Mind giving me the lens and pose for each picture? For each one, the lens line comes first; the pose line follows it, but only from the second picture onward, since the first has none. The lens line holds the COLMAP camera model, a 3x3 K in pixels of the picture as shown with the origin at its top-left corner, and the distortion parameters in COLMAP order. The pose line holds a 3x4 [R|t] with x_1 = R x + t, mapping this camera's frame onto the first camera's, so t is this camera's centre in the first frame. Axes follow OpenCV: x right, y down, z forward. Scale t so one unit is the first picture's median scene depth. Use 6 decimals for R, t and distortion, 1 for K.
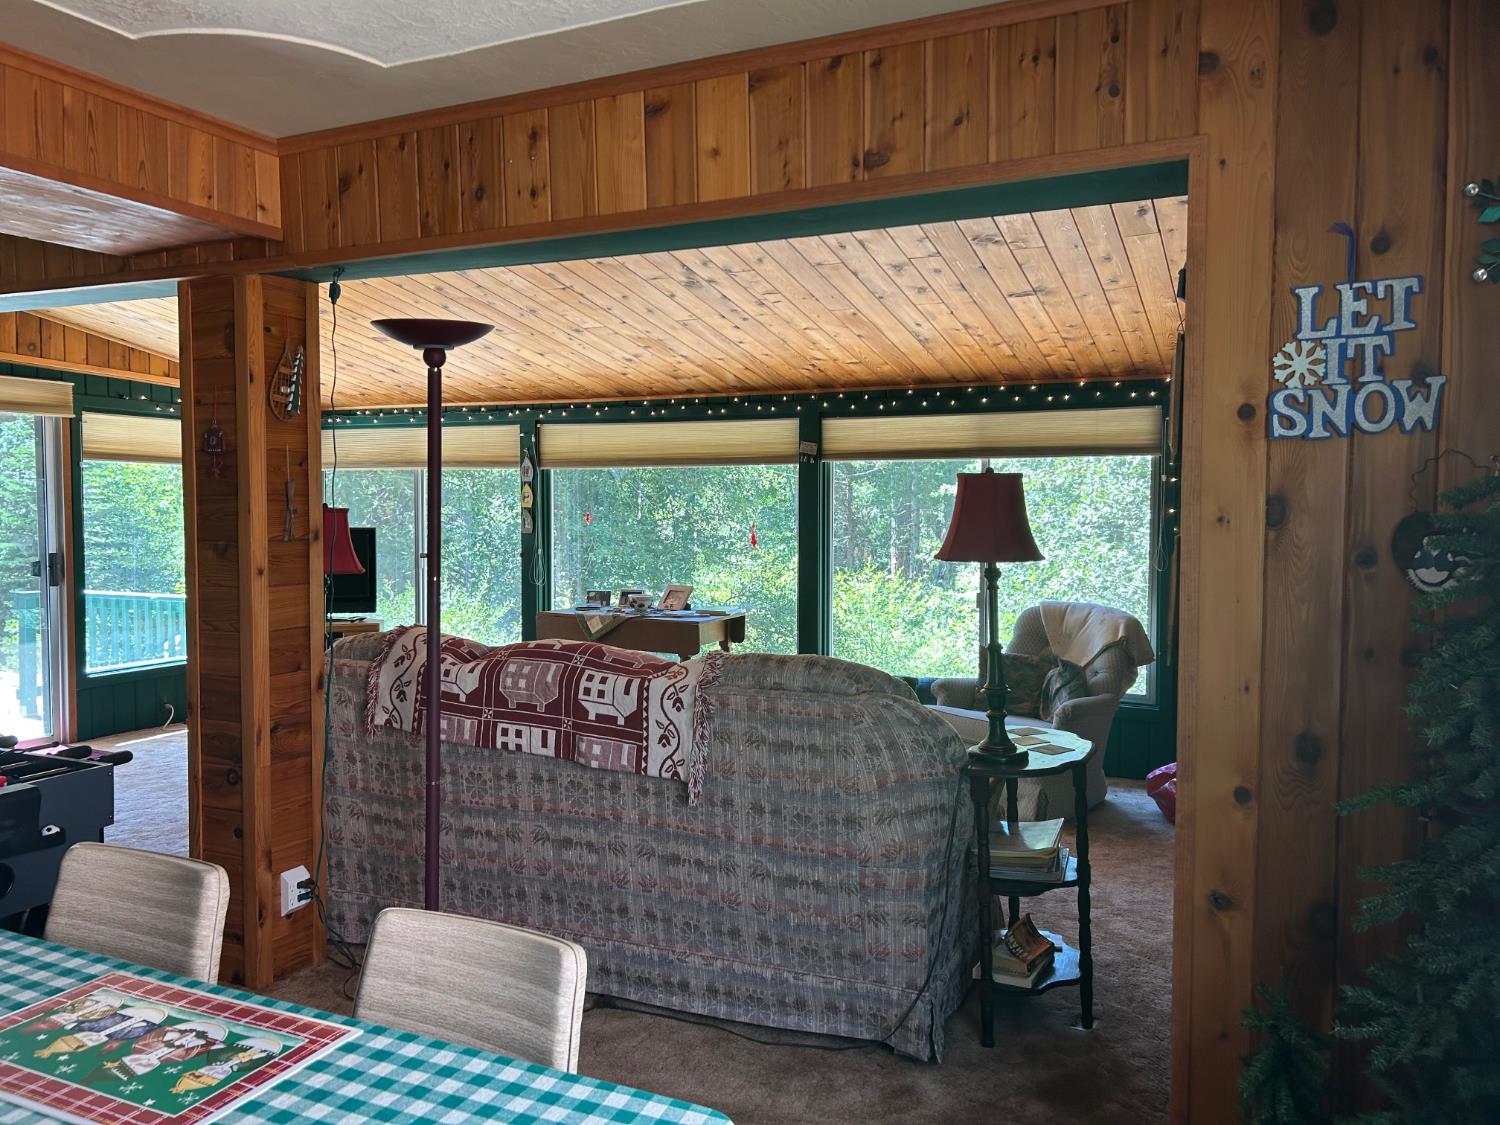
lens RADIAL K [[1121.6, 0, 747.5], [0, 1121.6, 559.4], [0, 0, 1]] dist [0.051622, -0.063302]
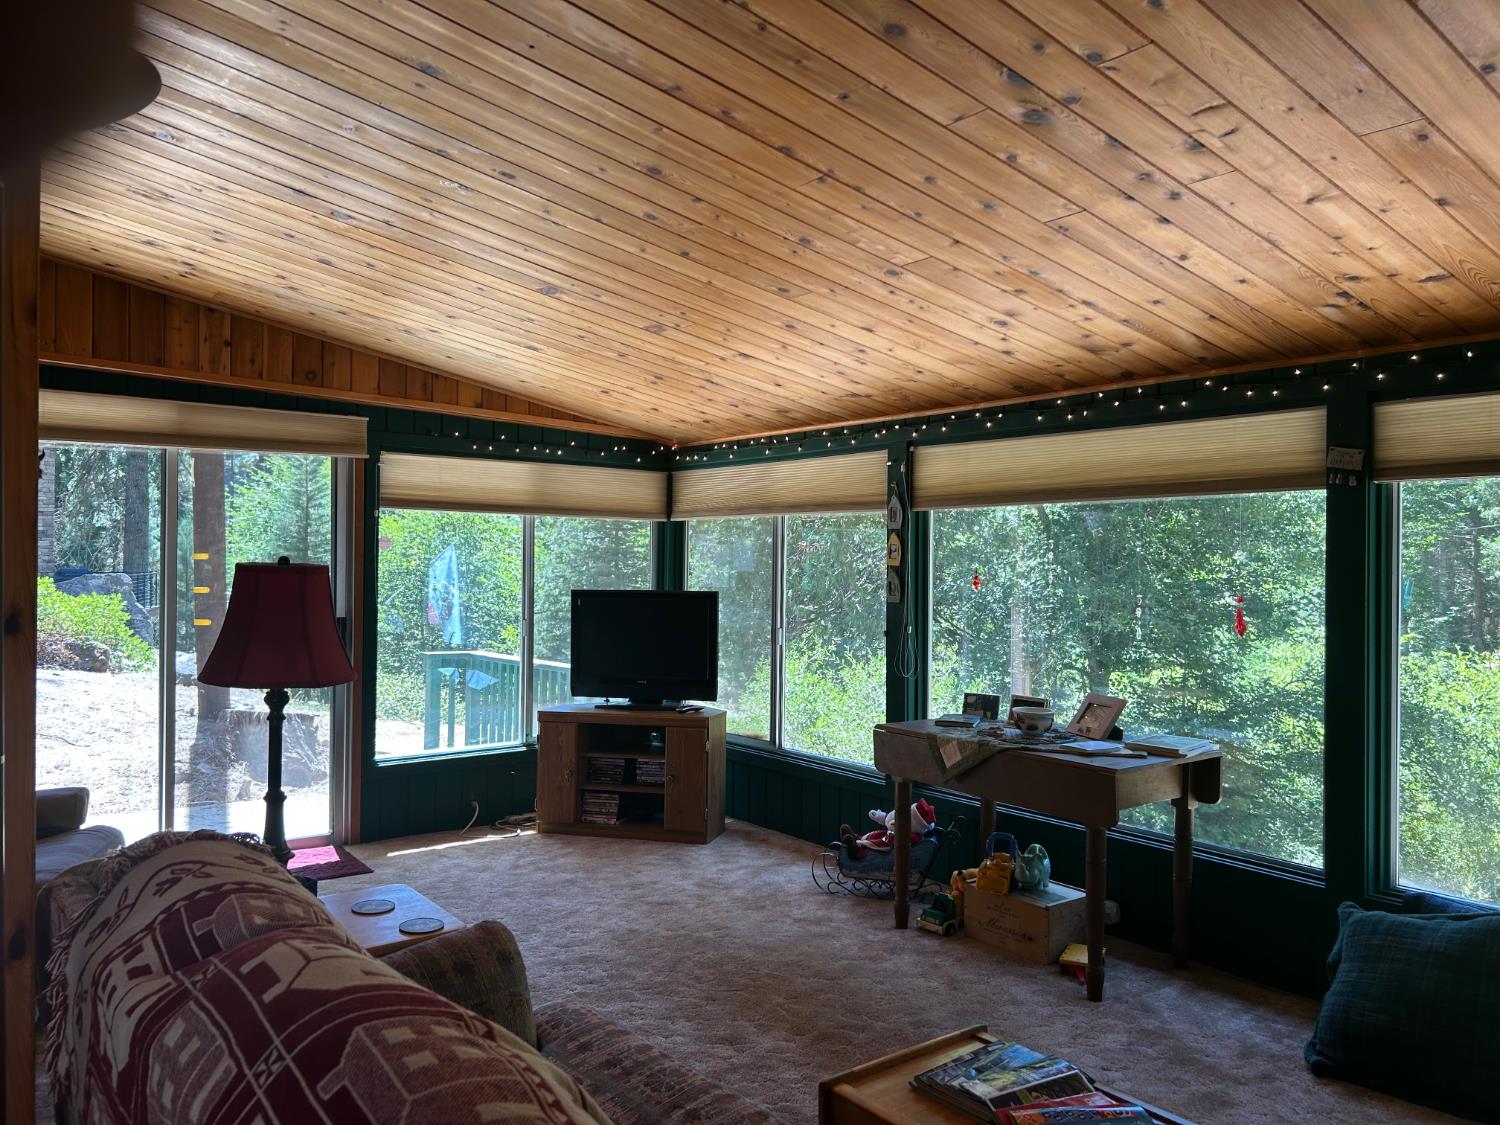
lens RADIAL K [[1121.6, 0, 750.2], [0, 1121.6, 562.0], [0, 0, 1]] dist [0.051622, -0.063302]
pose [[0.886116, 0.002167, -0.463459, 0.052086], [-0.025582, 0.998693, -0.044242, -0.017221], [0.462758, 0.051060, 0.885013, 0.375800]]
